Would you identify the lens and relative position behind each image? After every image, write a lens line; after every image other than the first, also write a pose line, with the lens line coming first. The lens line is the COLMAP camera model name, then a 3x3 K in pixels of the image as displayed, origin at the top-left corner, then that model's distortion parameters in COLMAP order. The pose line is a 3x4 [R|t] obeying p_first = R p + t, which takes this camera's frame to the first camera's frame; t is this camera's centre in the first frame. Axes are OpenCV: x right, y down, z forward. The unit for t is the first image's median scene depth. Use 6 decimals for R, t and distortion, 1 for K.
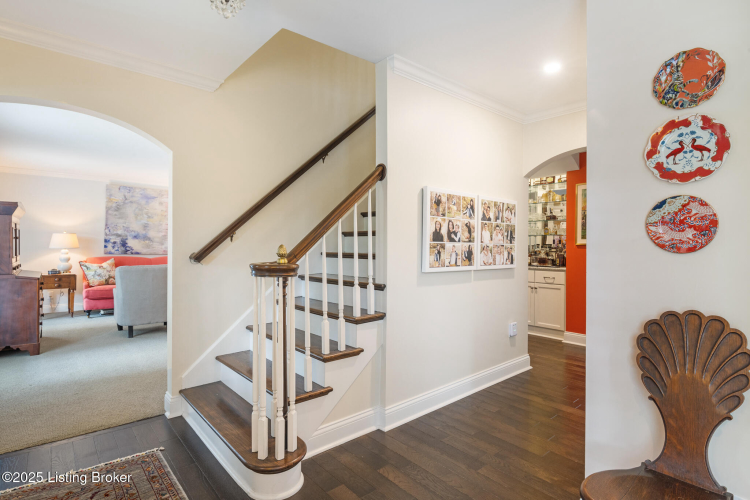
lens RADIAL K [[388.7, 0, 373.1], [0, 388.7, 246.0], [0, 0, 1]] dist [-0.006103, -0.000926]
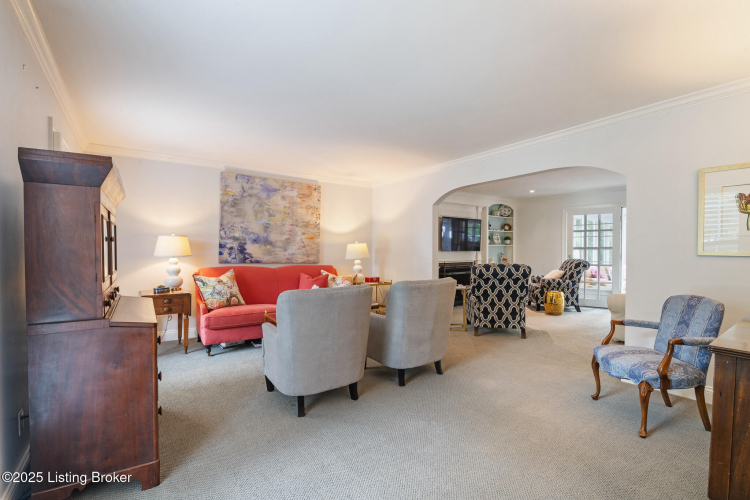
lens RADIAL K [[343.1, 0, 378.3], [0, 343.1, 254.4], [0, 0, 1]] dist [-0.016026, -0.000598]
pose [[0.996560, -0.004337, -0.082766, -0.327149], [0.005223, 0.999931, 0.010492, -0.002368], [0.082715, -0.010888, 0.996514, 0.356975]]
